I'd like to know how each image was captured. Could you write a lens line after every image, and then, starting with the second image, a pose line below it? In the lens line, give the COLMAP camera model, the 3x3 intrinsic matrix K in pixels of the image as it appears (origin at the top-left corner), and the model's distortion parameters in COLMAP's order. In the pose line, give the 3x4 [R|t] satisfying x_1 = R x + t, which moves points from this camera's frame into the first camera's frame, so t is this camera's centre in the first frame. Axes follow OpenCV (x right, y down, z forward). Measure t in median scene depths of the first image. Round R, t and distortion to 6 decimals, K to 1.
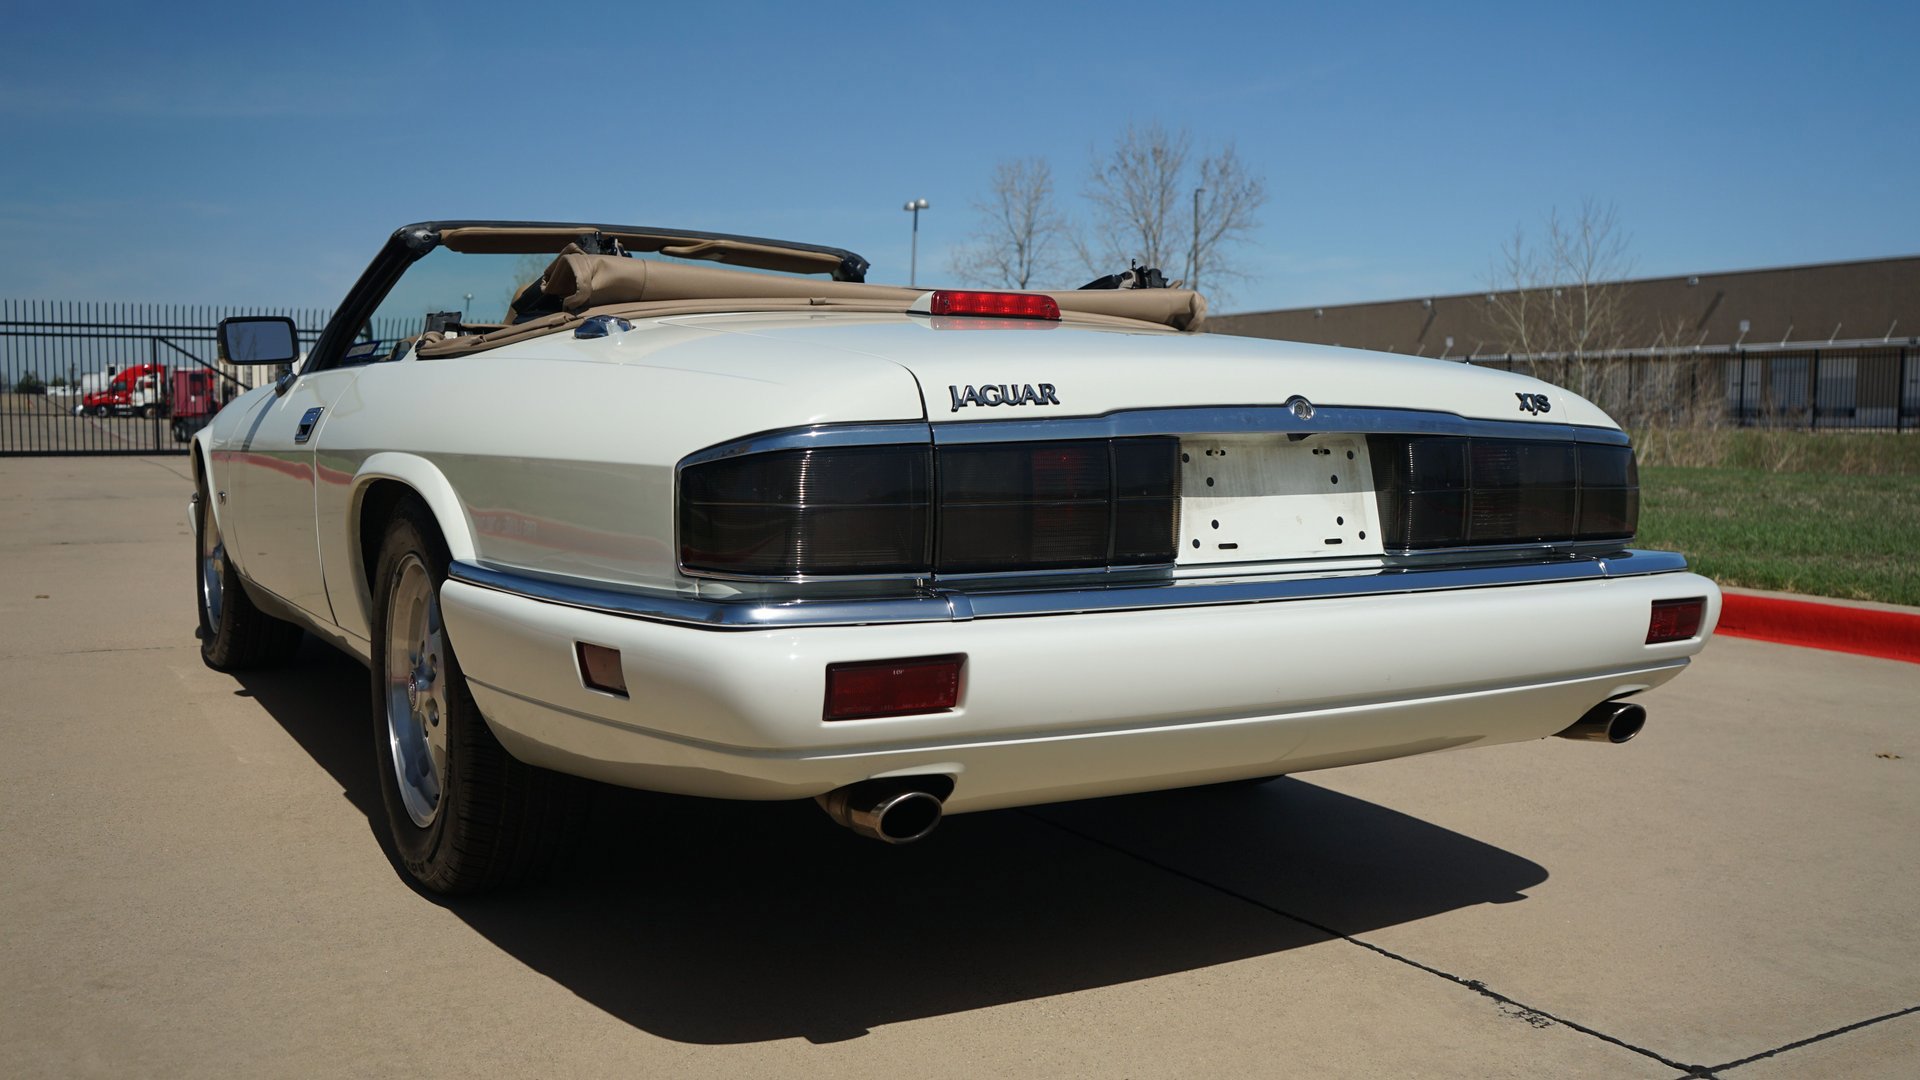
lens RADIAL K [[1692.5, 0, 956.0], [0, 1692.5, 539.7], [0, 0, 1]] dist [-0.008274, 0.026154]
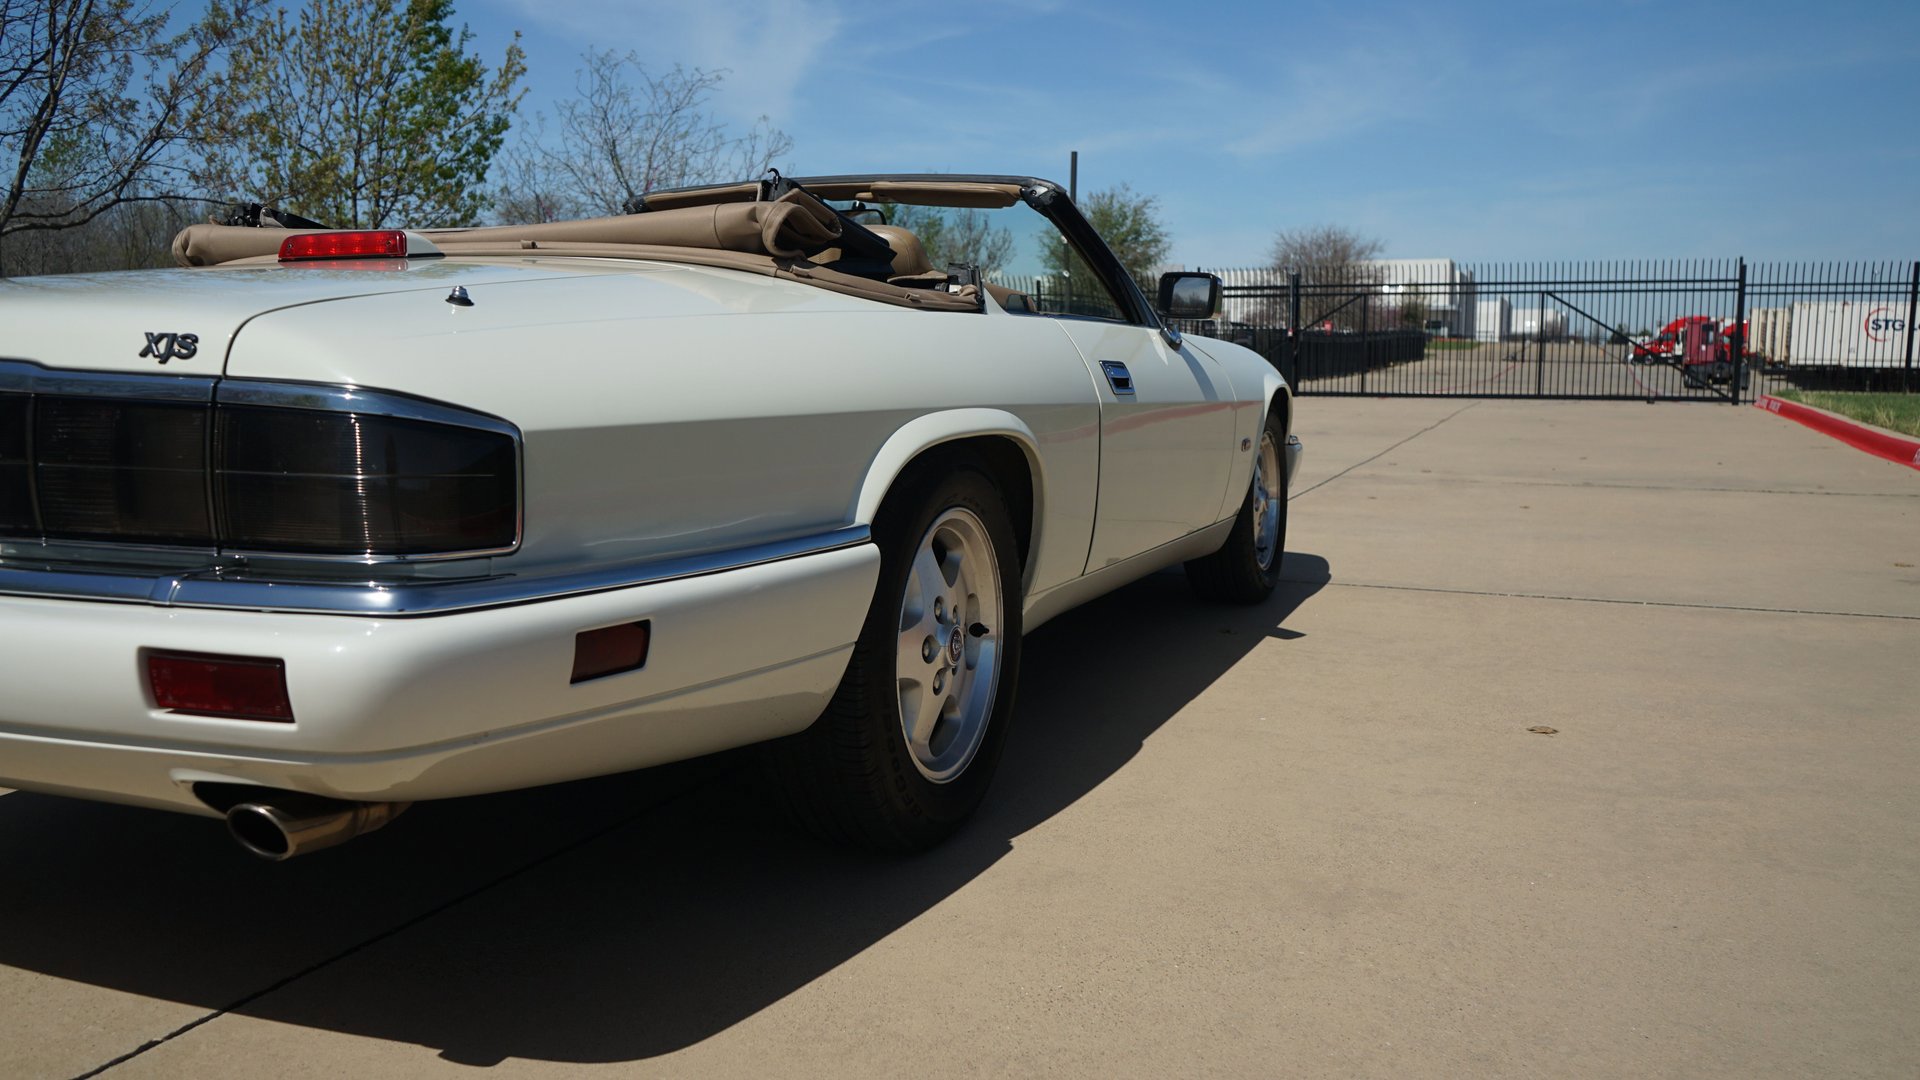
lens RADIAL K [[1546.0, 0, 977.8], [0, 1546.0, 544.9], [0, 0, 1]] dist [-0.025765, 0.015166]
pose [[0.607880, 0.092107, -0.788669, 1.082001], [-0.057102, 0.995748, 0.072280, -0.065765], [0.791973, 0.001097, 0.610555, 0.895024]]
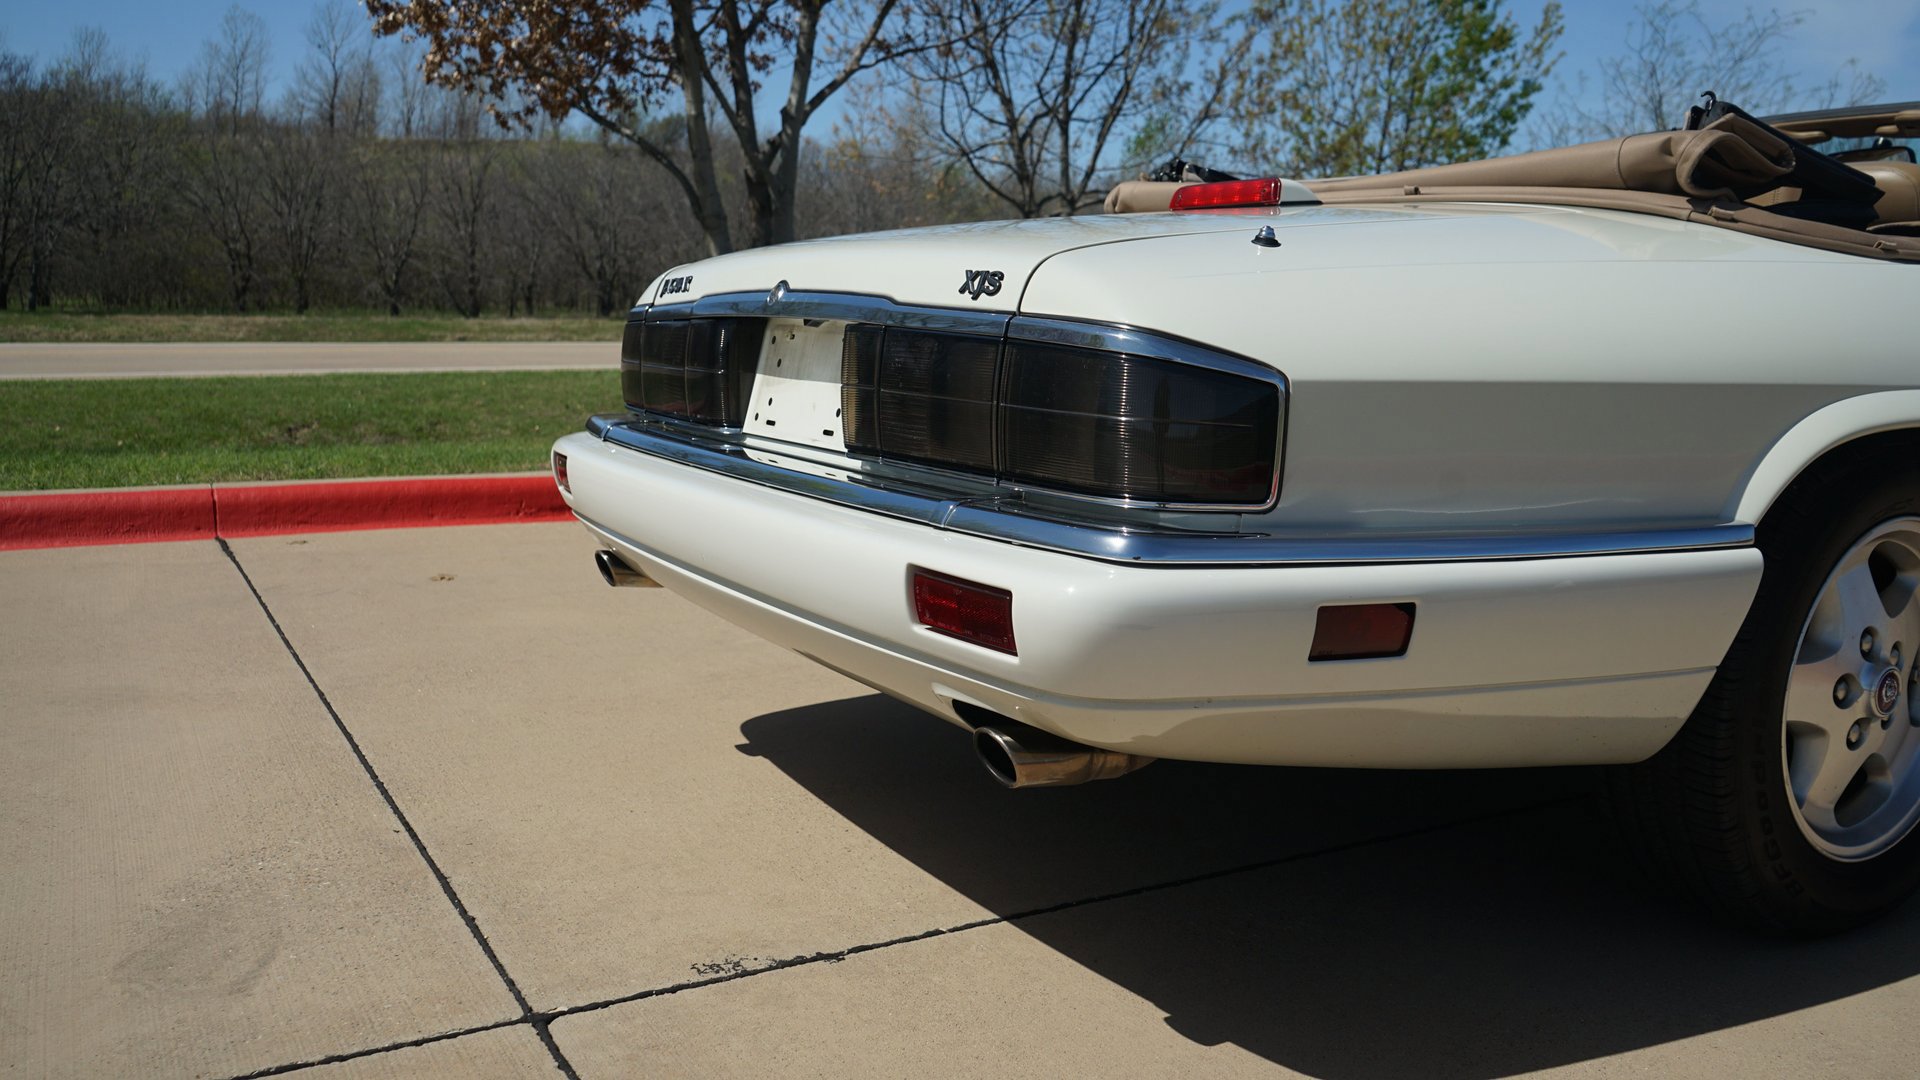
lens RADIAL K [[1541.4, 0, 958.3], [0, 1541.4, 545.4], [0, 0, 1]] dist [-0.011214, 0.004860]
pose [[0.003765, 0.143603, -0.989628, 1.045749], [-0.099262, 0.984801, 0.142525, -0.064901], [0.995054, 0.097696, 0.017962, 1.010396]]
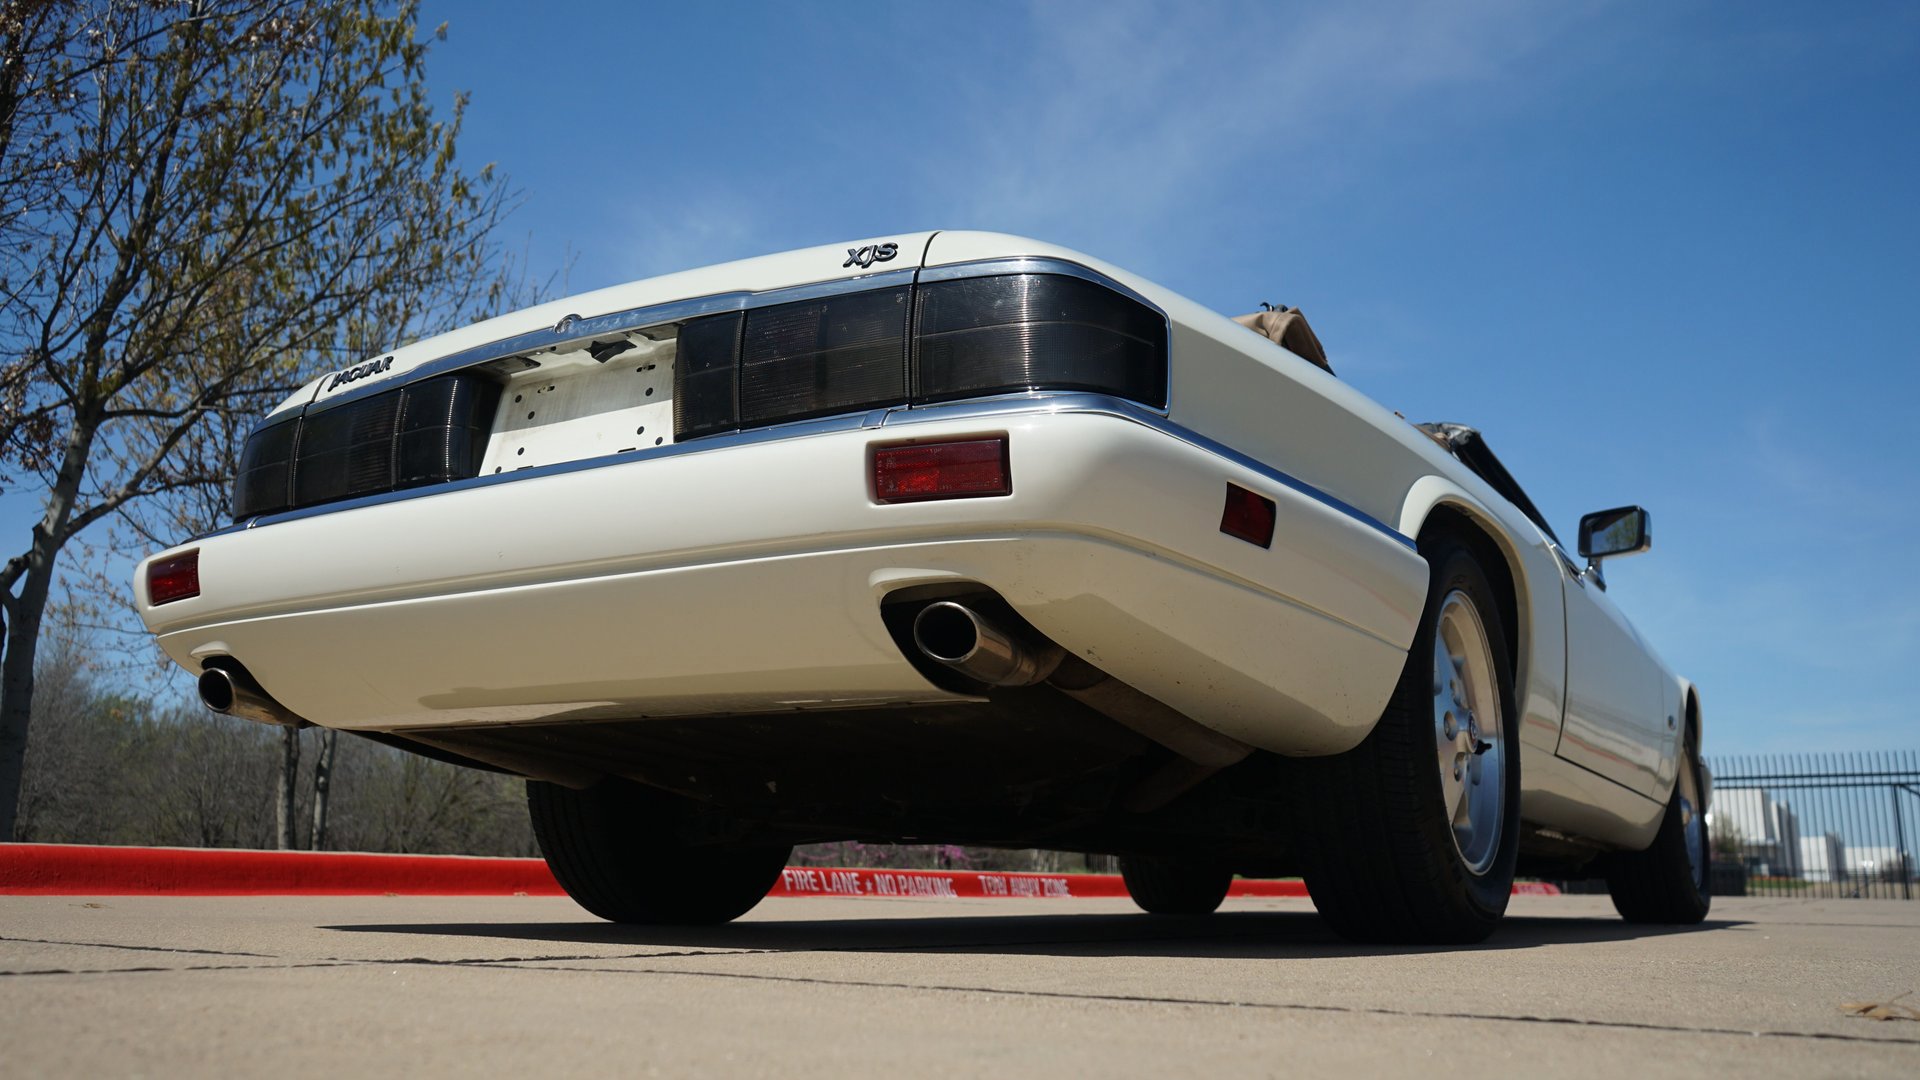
lens RADIAL K [[1613.0, 0, 960.0], [0, 1613.0, 540.0], [0, 0, 1]] dist [-0.008169, 0.003001]
pose [[0.473089, -0.190834, -0.860099, 1.032272], [-0.077072, 0.963552, -0.256180, 0.254854], [0.877637, 0.187486, 0.441137, 0.733785]]
